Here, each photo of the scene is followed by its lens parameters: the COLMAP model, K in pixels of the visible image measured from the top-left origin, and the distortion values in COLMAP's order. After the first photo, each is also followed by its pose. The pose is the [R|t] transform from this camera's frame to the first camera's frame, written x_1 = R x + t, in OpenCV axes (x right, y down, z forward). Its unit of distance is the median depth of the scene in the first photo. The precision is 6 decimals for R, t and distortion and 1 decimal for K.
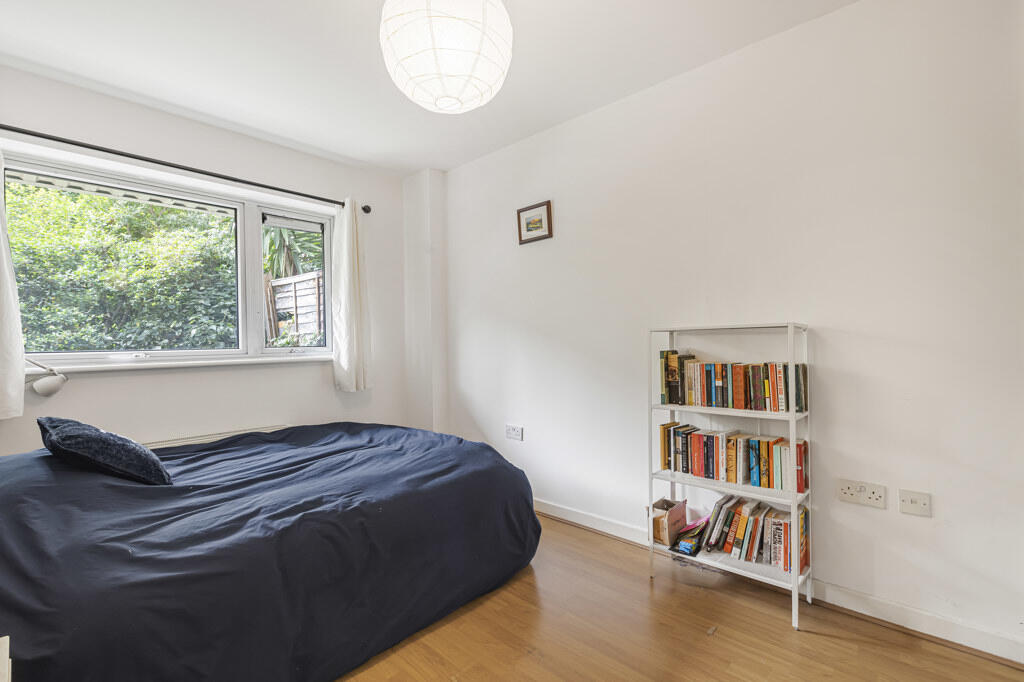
lens RADIAL K [[464.3, 0, 513.9], [0, 464.3, 342.3], [0, 0, 1]] dist [-0.000868, -0.000124]
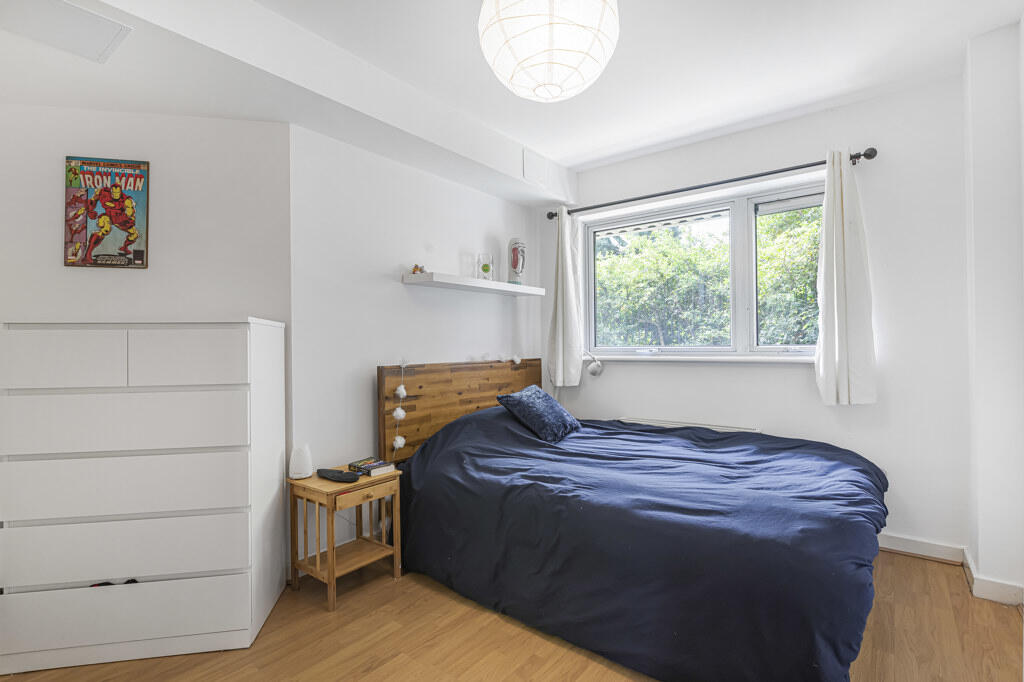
lens RADIAL K [[489.0, 0, 513.1], [0, 489.0, 343.2], [0, 0, 1]] dist [-0.000356, -0.000013]
pose [[0.085517, 0.013235, -0.996249, 0.451707], [0.005330, 0.999891, 0.013741, -0.010455], [0.996322, -0.006485, 0.085438, 0.451207]]
